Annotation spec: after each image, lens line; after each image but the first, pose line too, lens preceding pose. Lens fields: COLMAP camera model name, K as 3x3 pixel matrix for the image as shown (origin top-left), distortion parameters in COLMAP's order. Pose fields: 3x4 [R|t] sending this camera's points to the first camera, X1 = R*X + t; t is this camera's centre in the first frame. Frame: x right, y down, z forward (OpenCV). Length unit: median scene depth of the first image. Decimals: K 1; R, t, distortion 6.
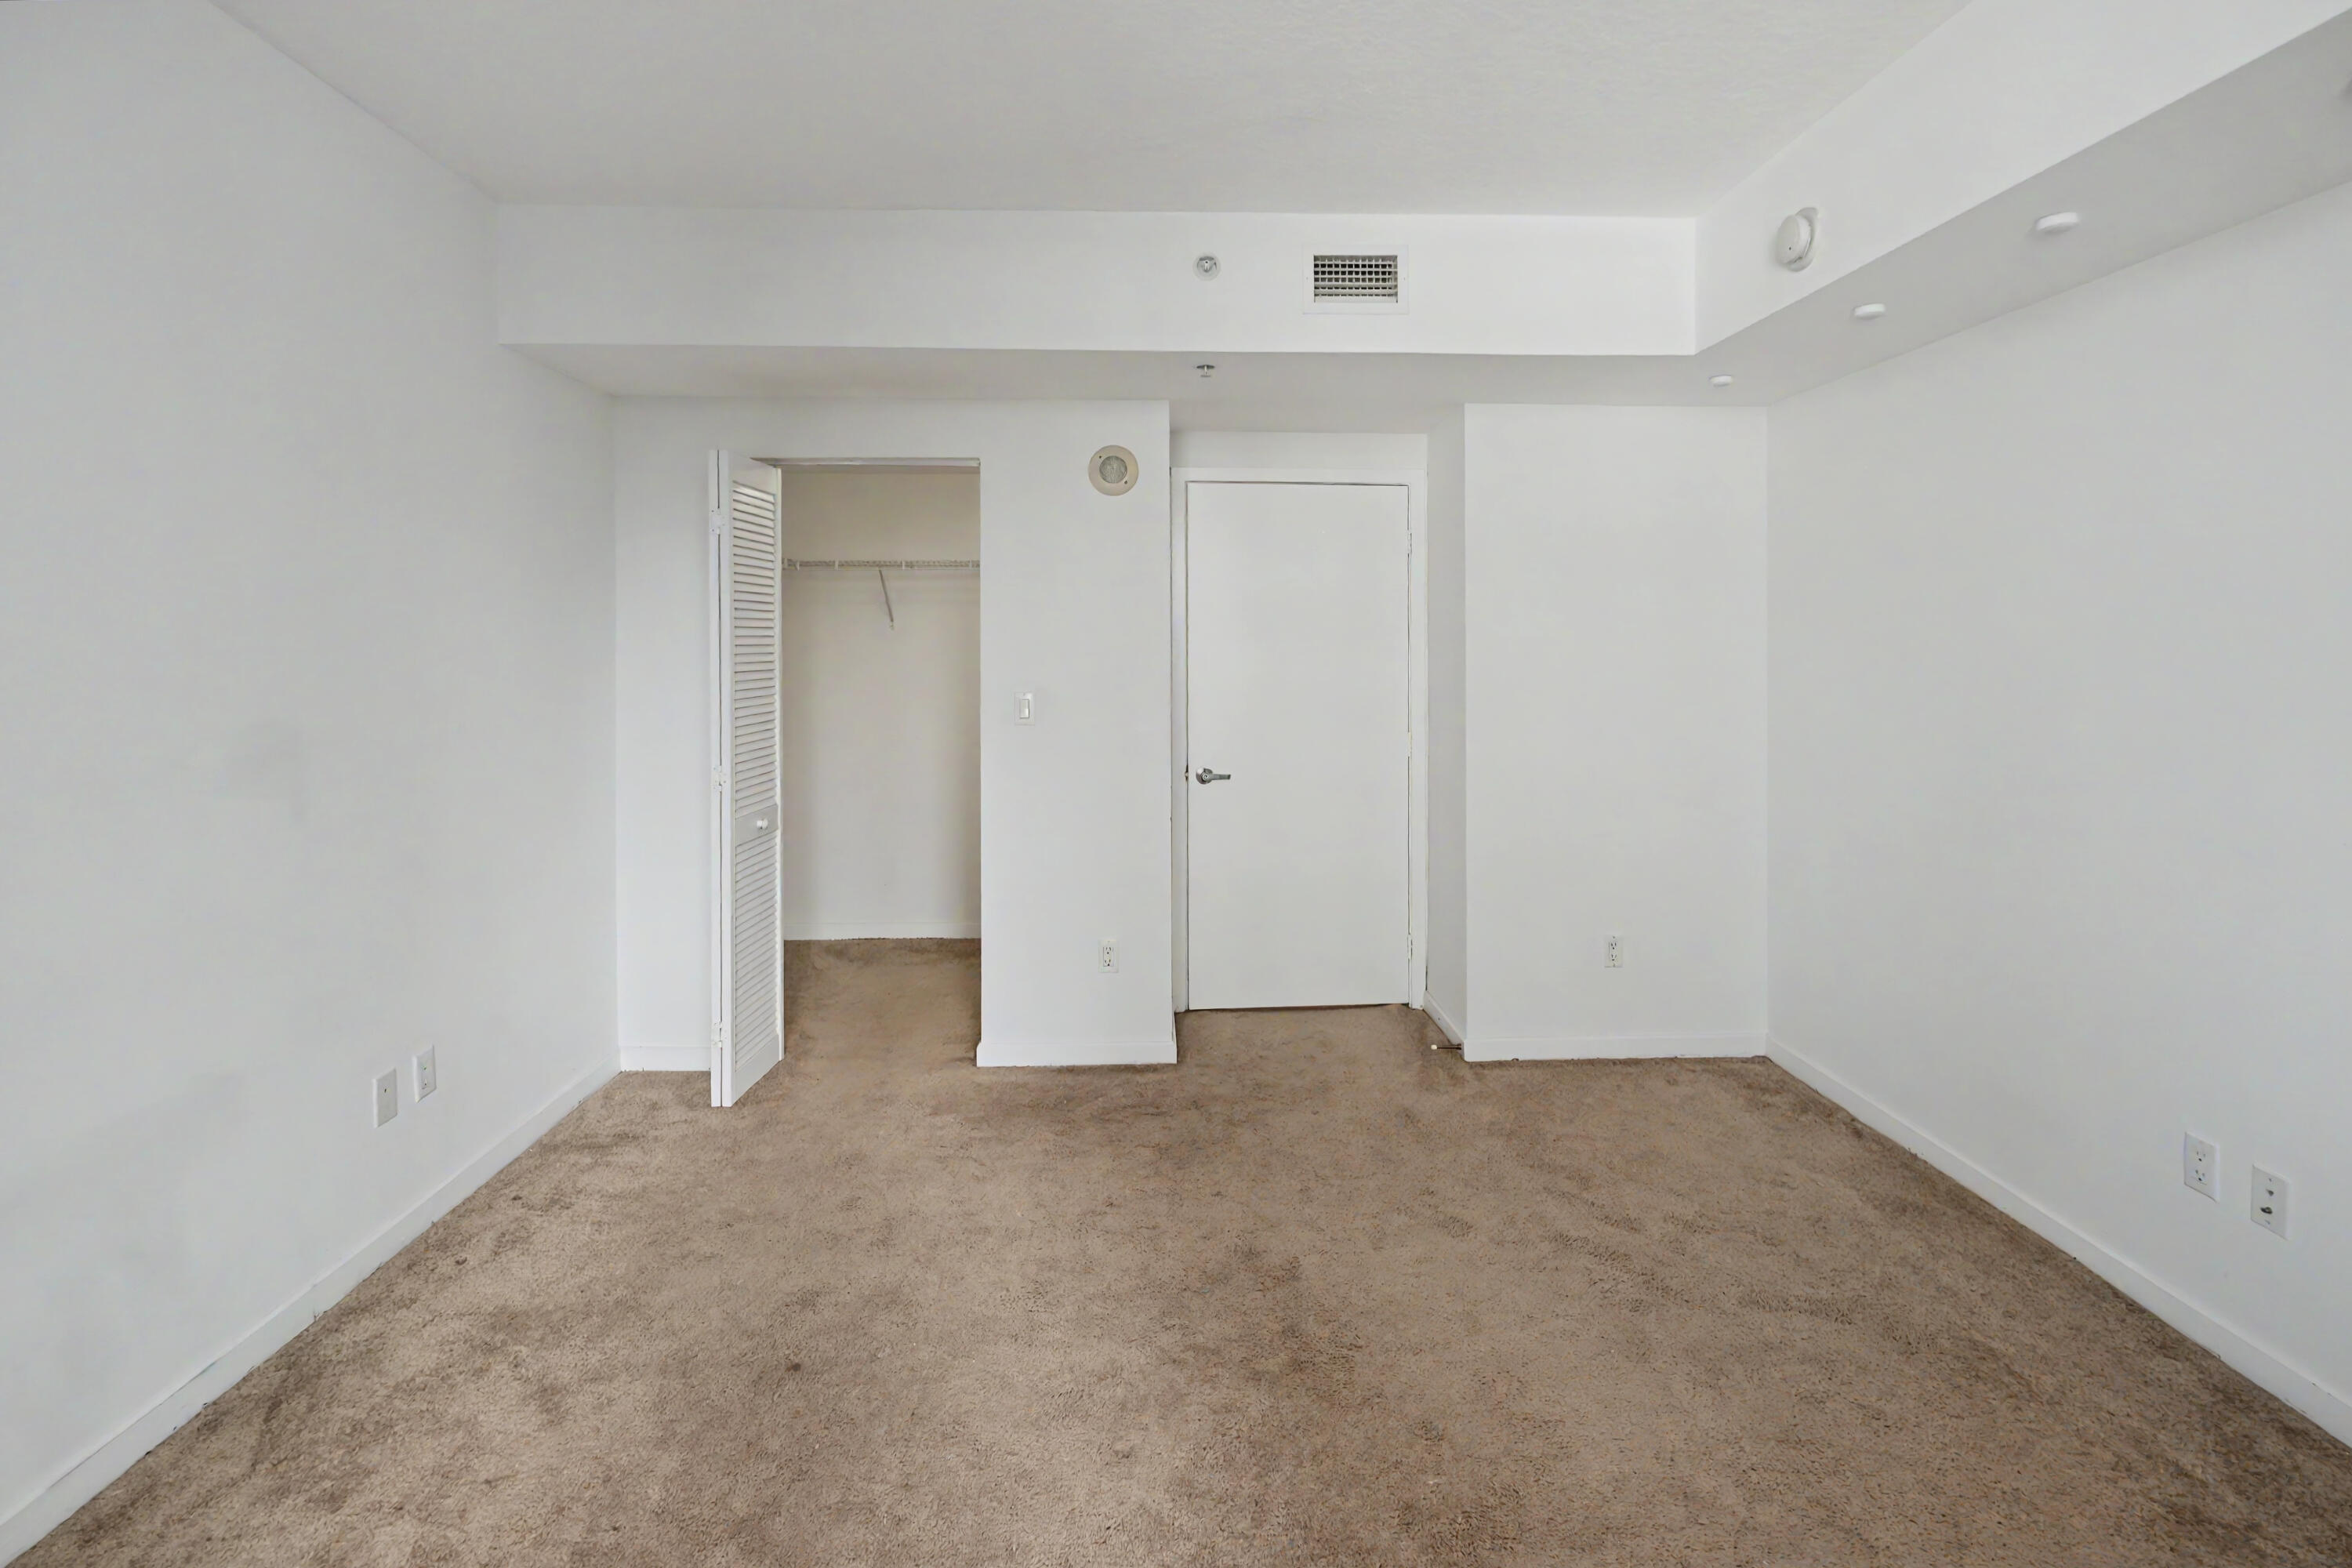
lens RADIAL K [[1077.3, 0, 1198.4], [0, 1077.3, 643.8], [0, 0, 1]] dist [-0.005601, -0.001070]
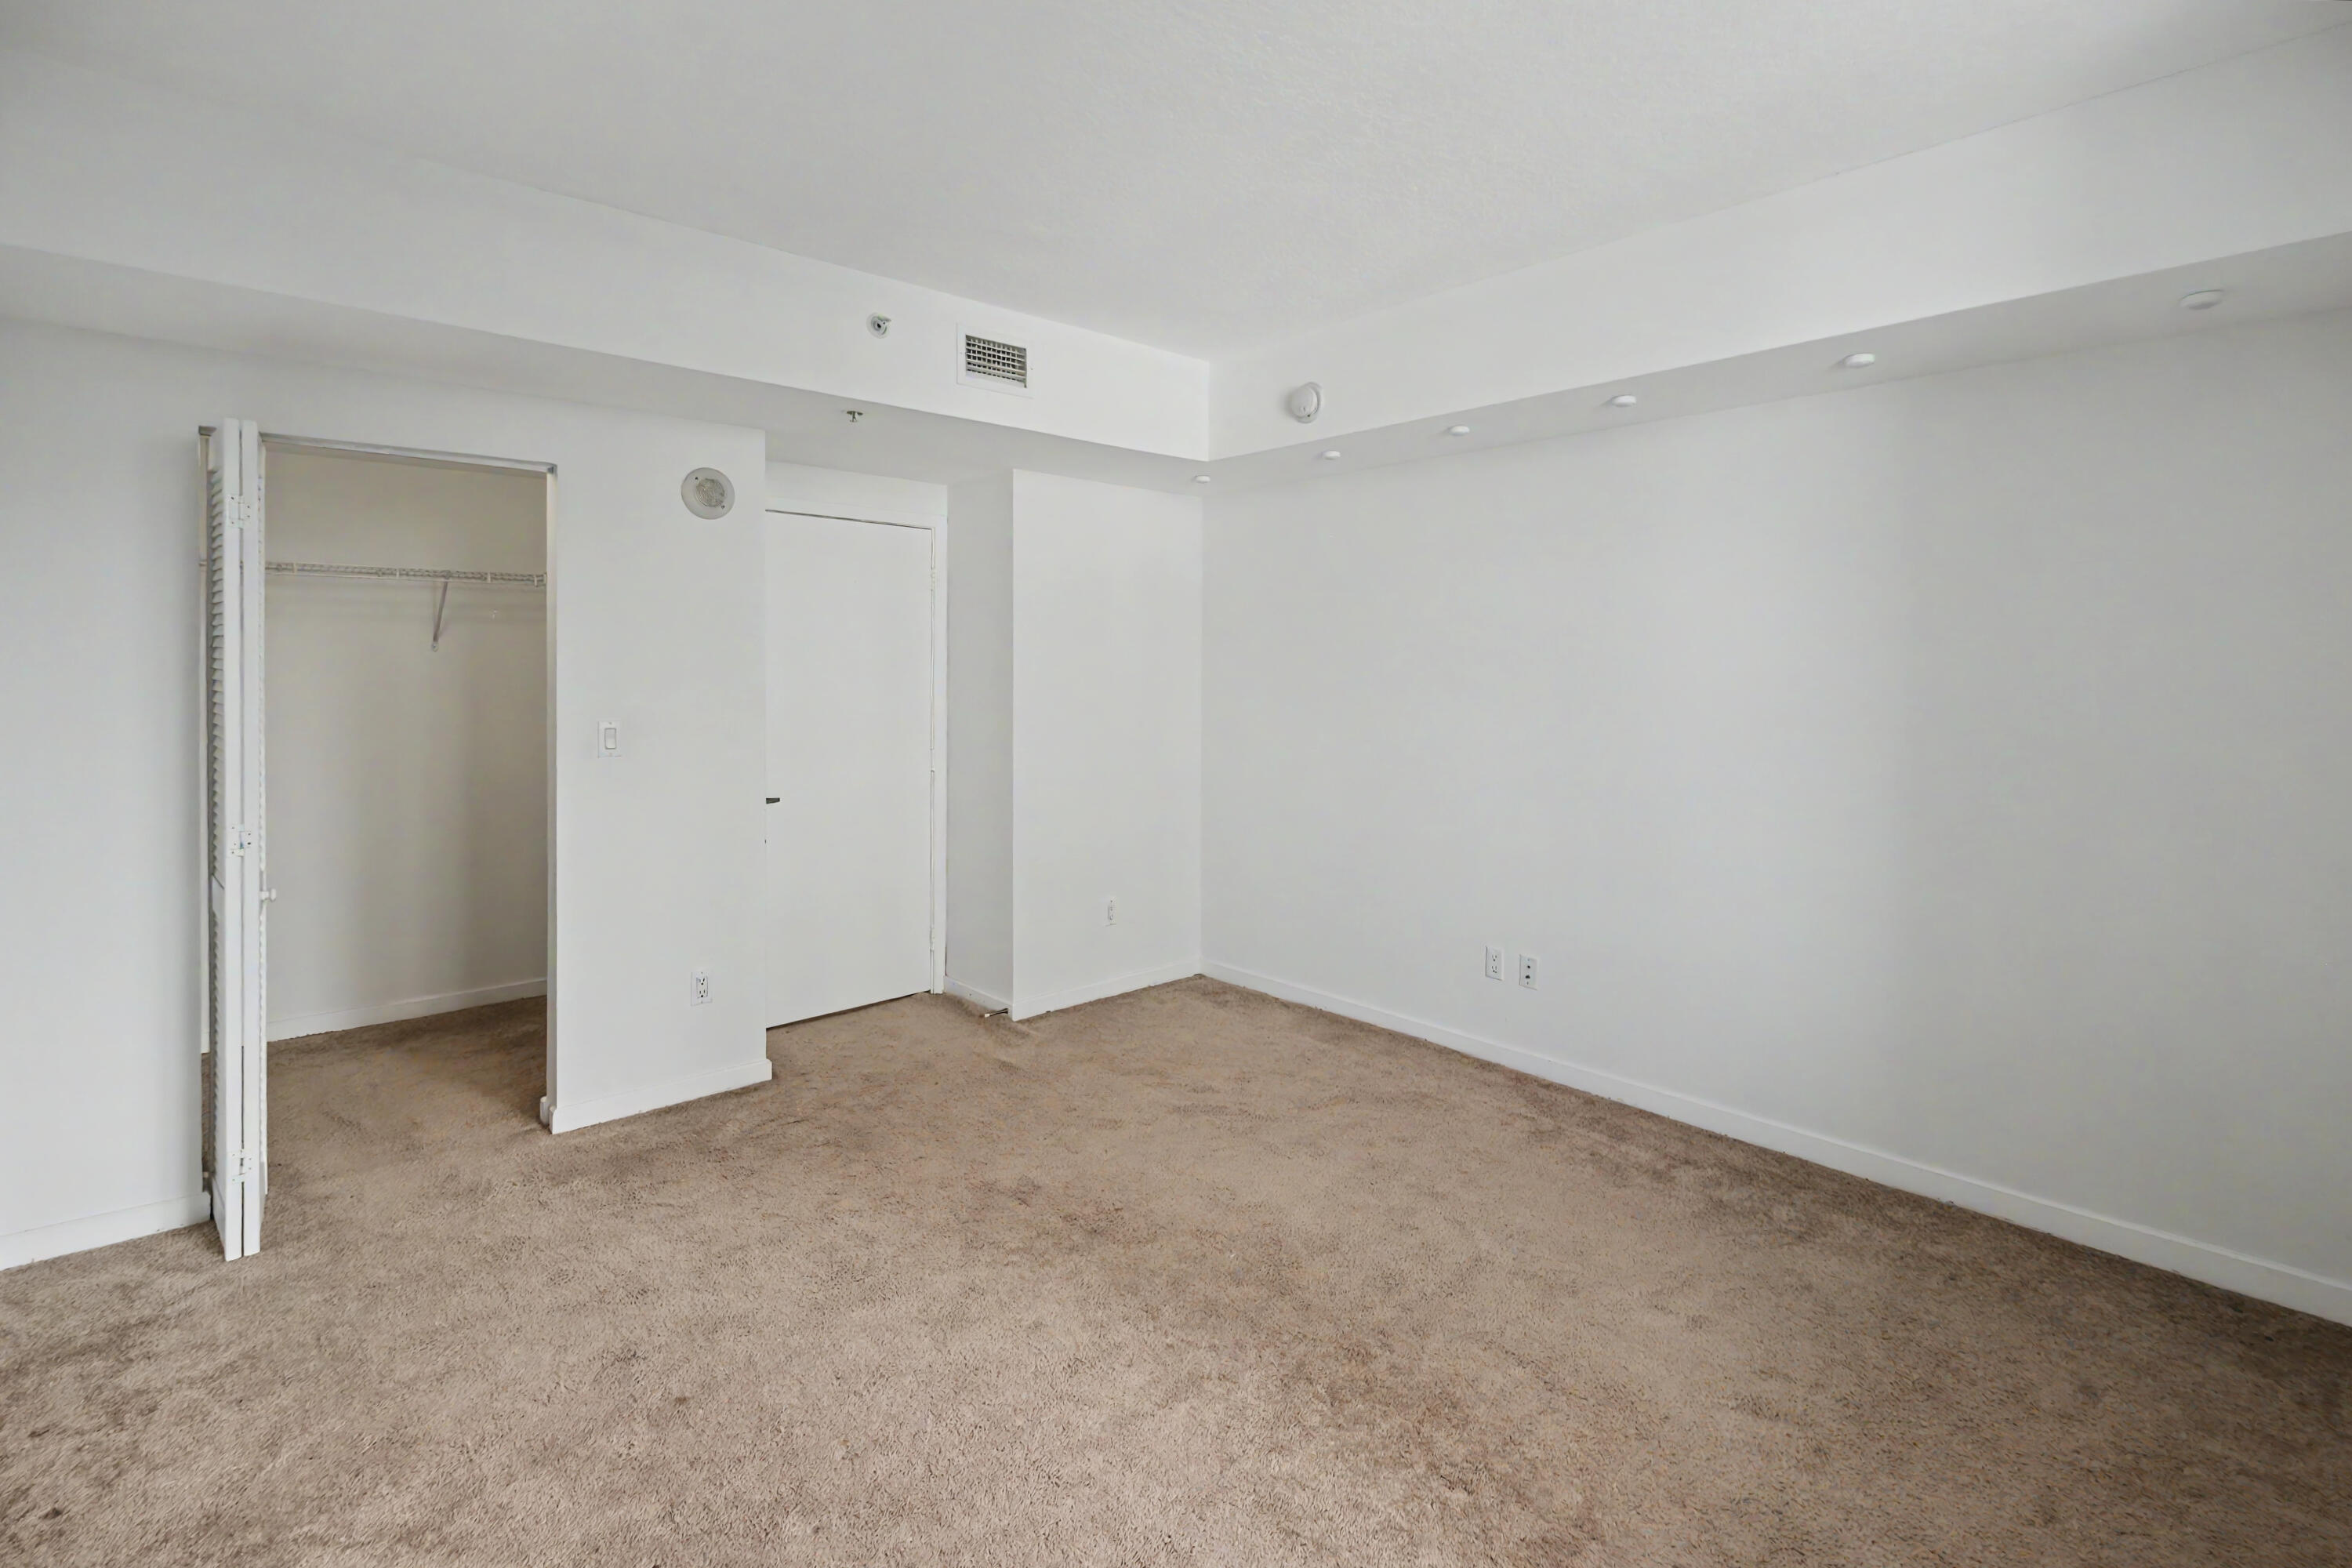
lens RADIAL K [[1077.3, 0, 1157.3], [0, 1077.3, 678.2], [0, 0, 1]] dist [-0.005601, -0.001070]
pose [[0.772825, 0.000480, 0.634619, -0.467286], [-0.004731, 0.999976, 0.005005, 0.000860], [-0.634601, -0.006870, 0.772809, -0.026375]]
